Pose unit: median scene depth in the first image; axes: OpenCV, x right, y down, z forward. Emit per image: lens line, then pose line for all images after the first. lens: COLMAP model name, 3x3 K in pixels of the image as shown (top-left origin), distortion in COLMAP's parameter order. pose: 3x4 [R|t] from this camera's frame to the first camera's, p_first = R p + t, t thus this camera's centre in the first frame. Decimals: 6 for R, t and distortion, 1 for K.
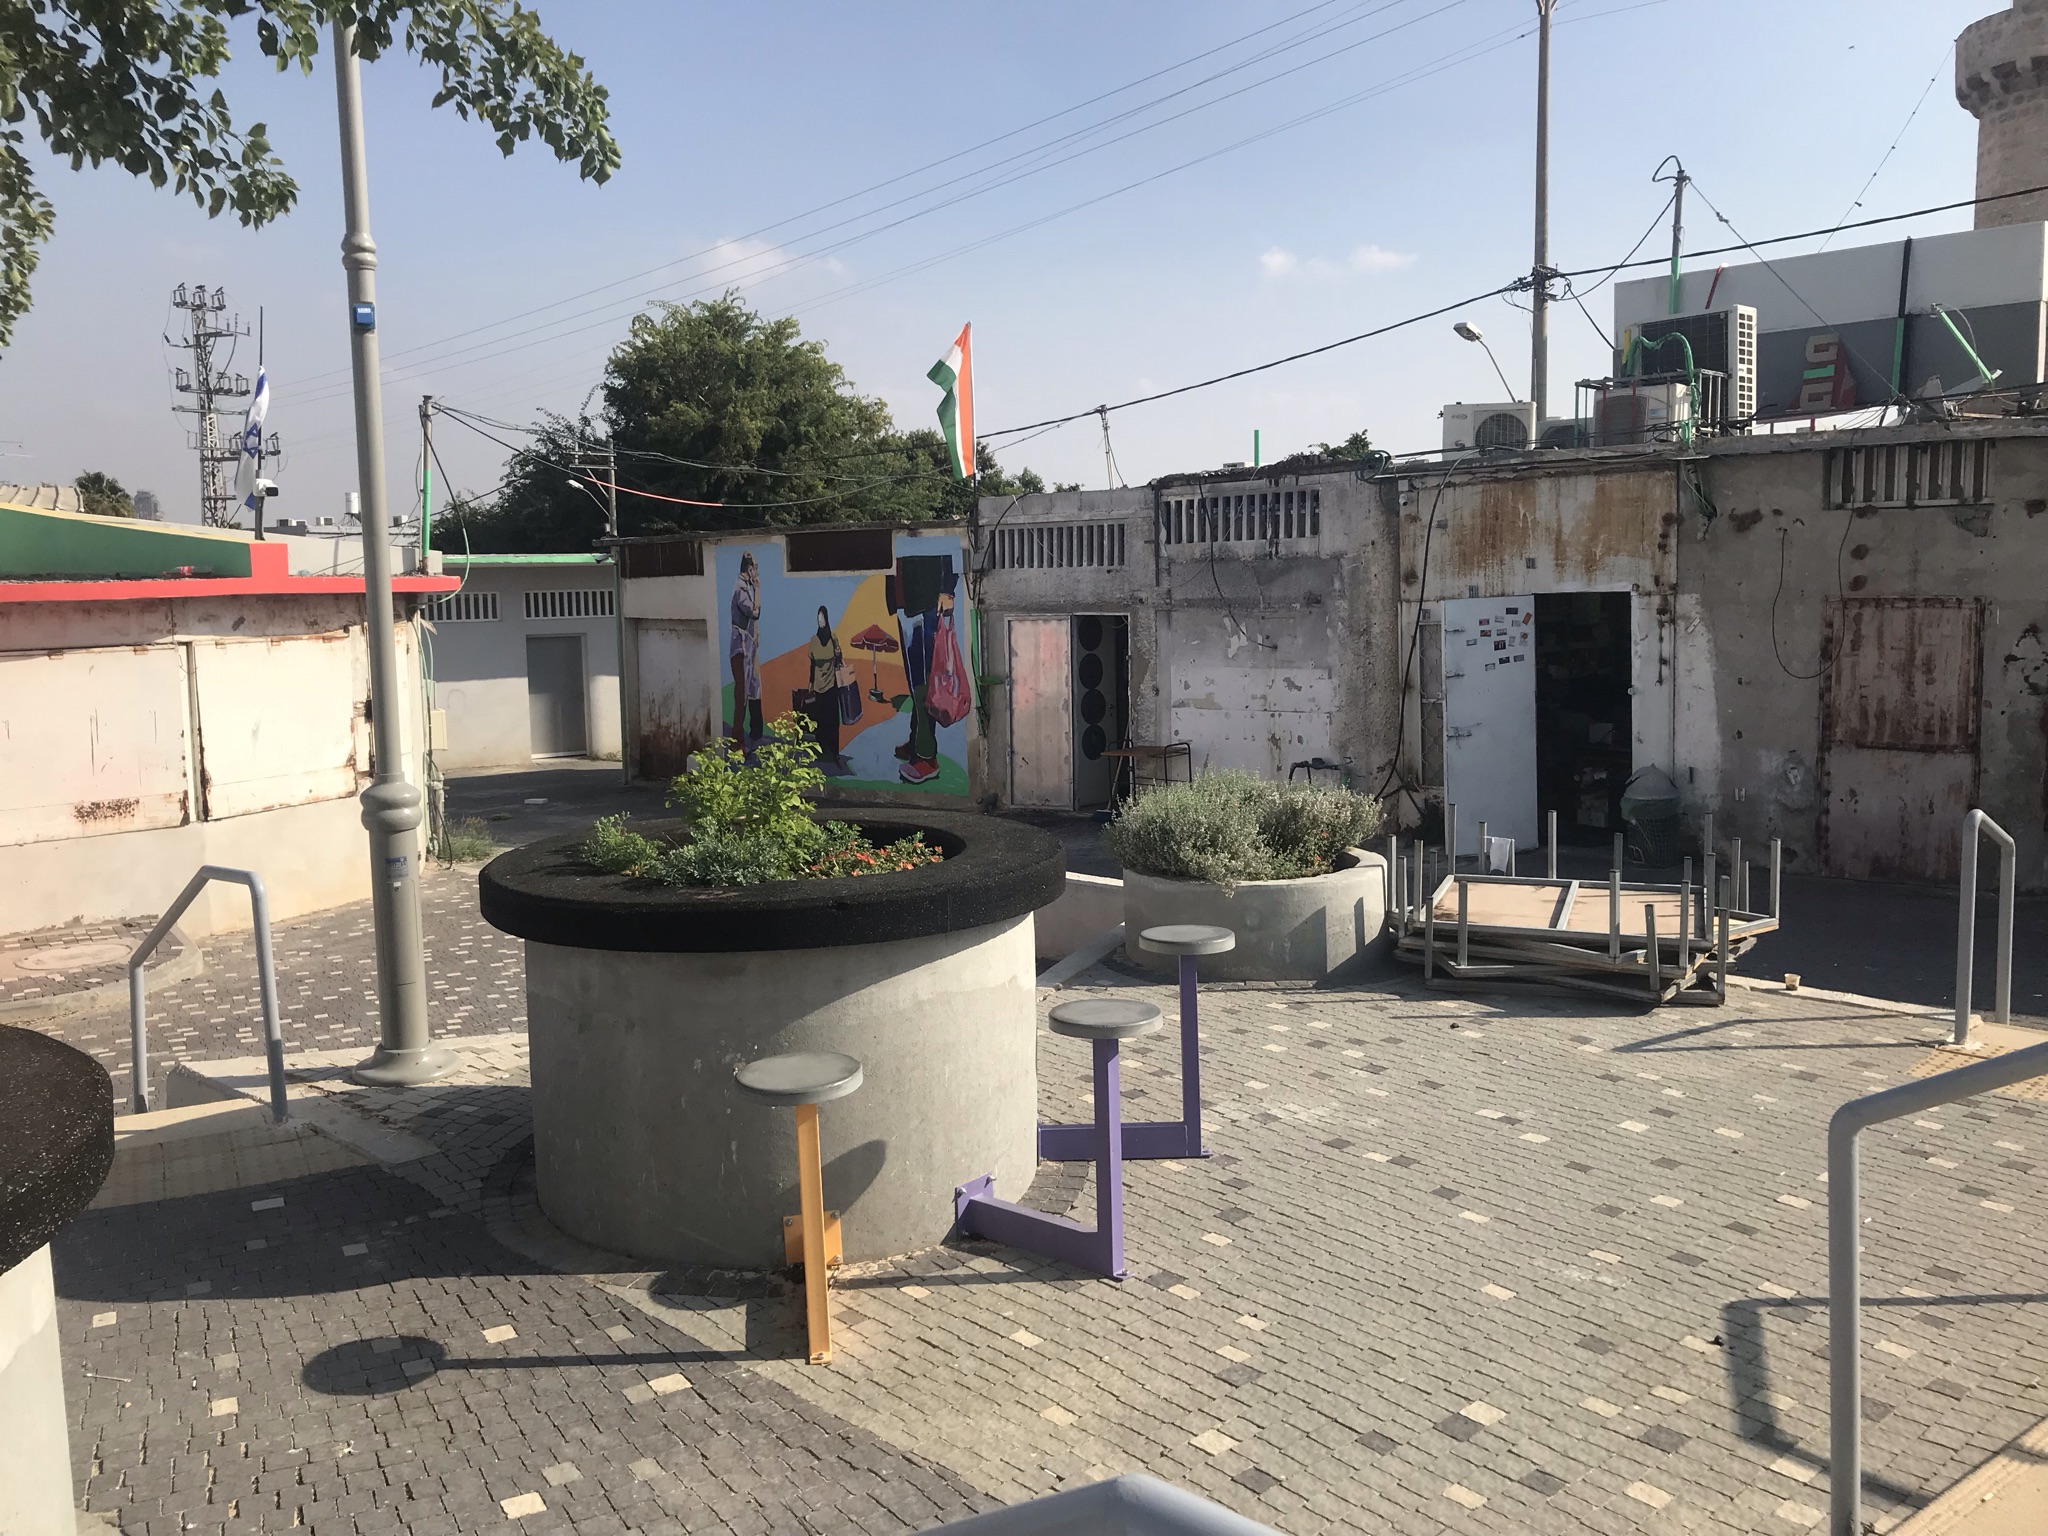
lens RADIAL K [[1678.7, 0, 1011.6], [0, 1678.7, 738.3], [0, 0, 1]] dist [0.002050, 0.023155]
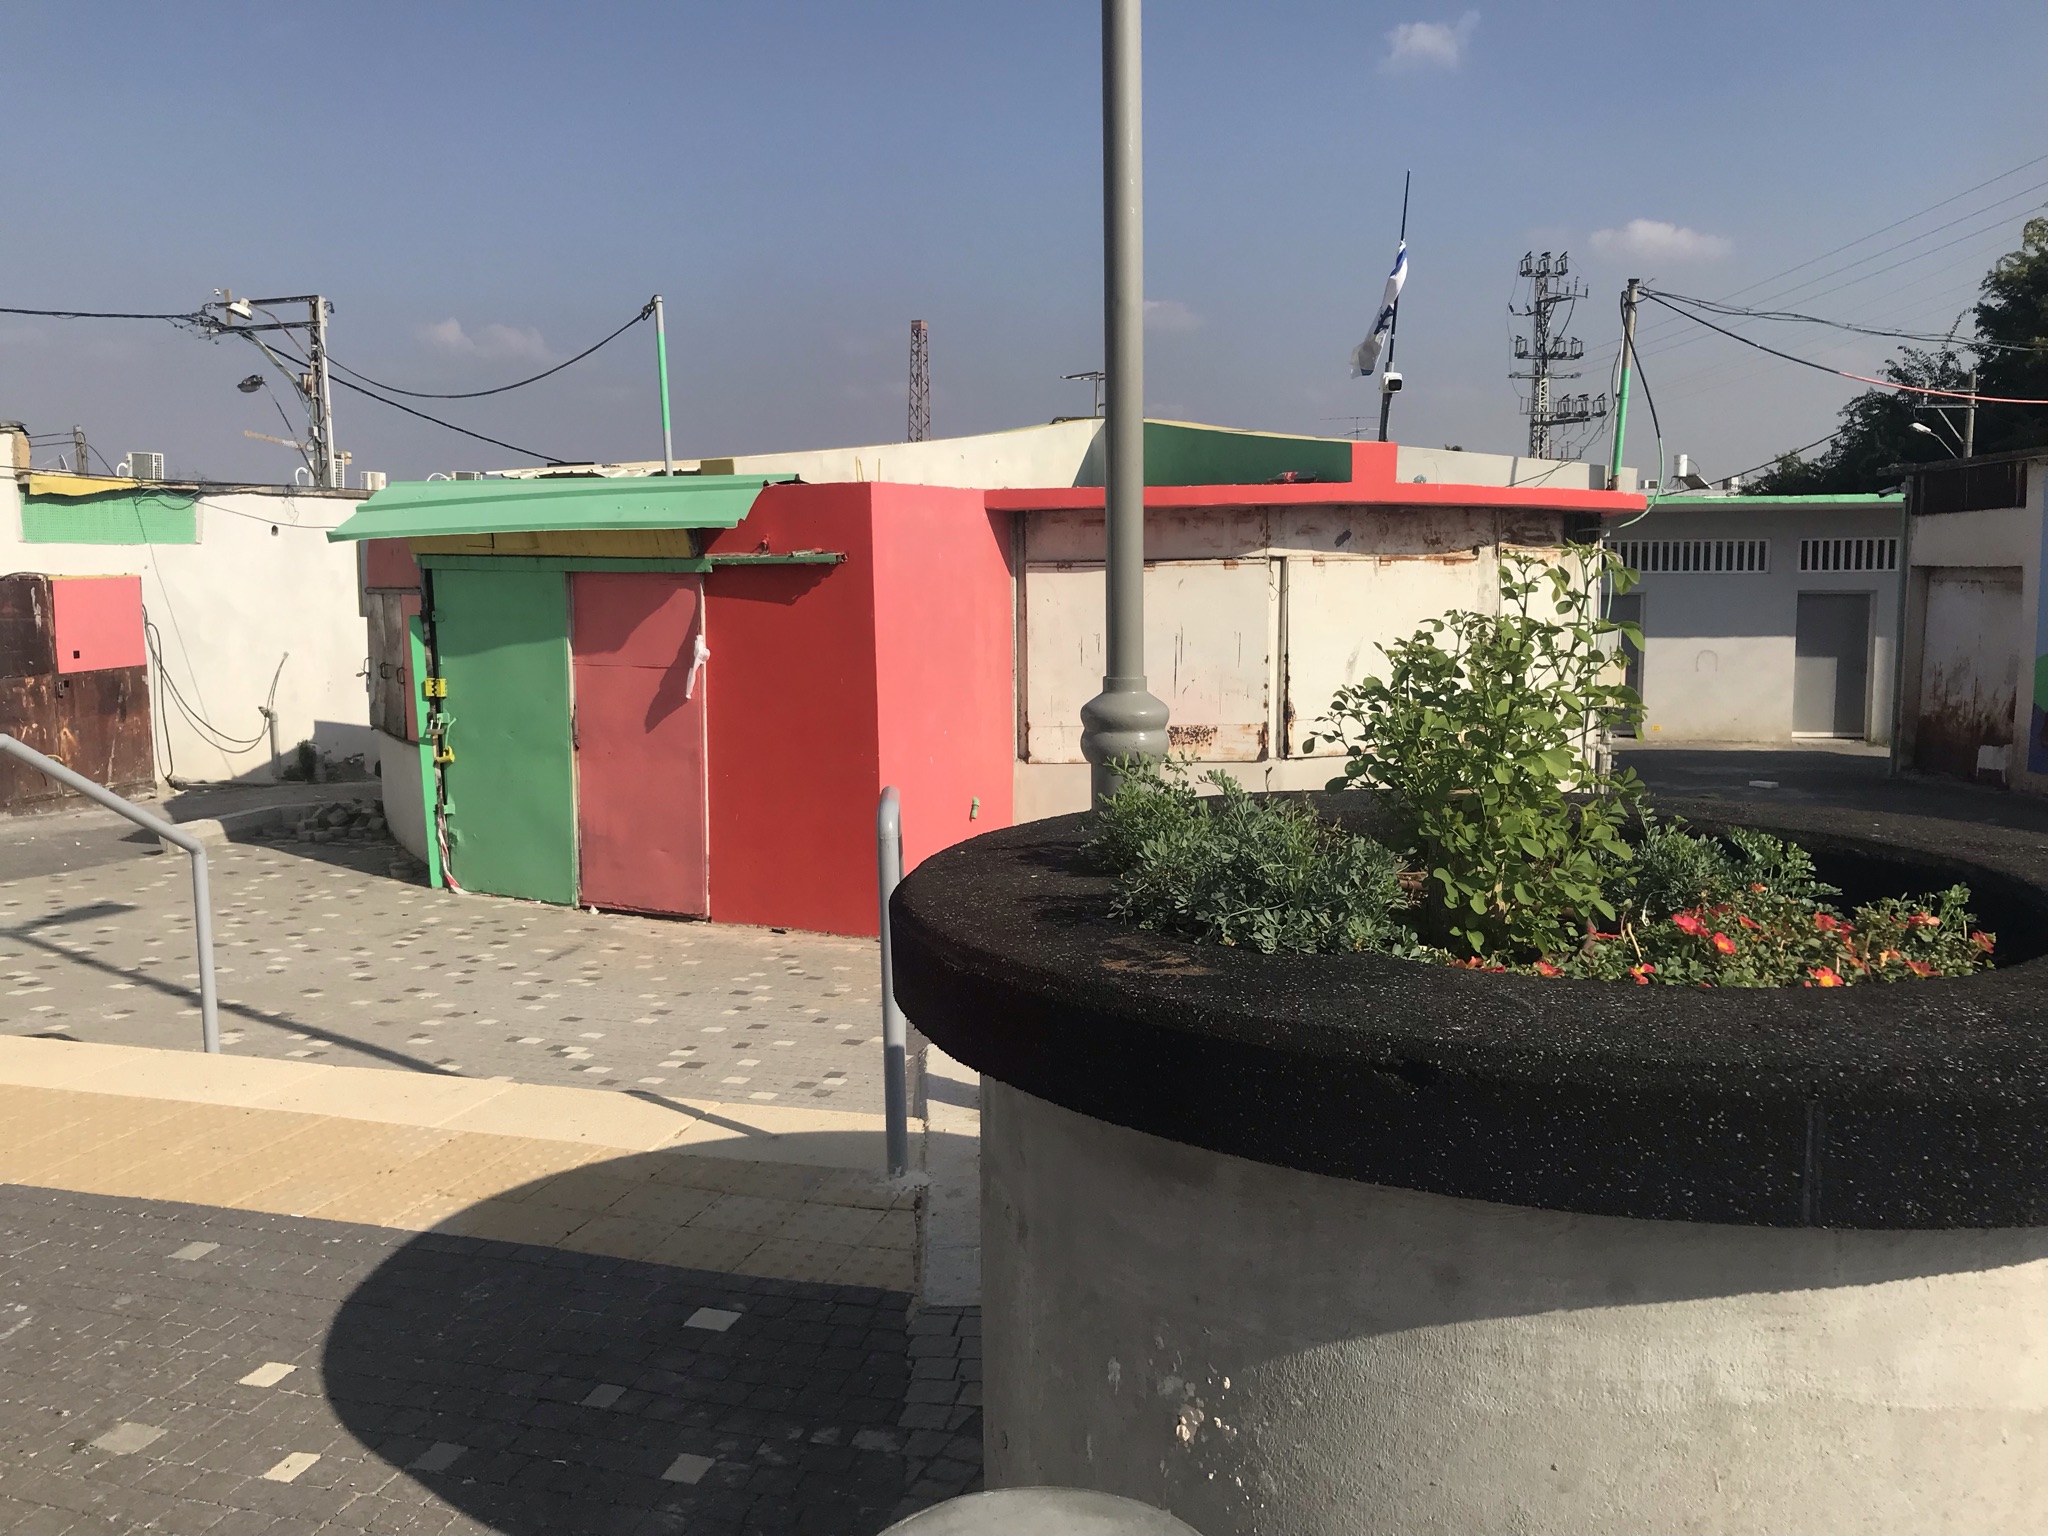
lens RADIAL K [[1678.7, 0, 1011.6], [0, 1678.7, 738.3], [0, 0, 1]] dist [0.002050, 0.023155]
pose [[0.723675, 0.084597, -0.684937, 0.012455], [-0.074215, 0.996243, 0.044634, 0.005292], [0.686139, 0.018532, 0.727234, 0.142975]]
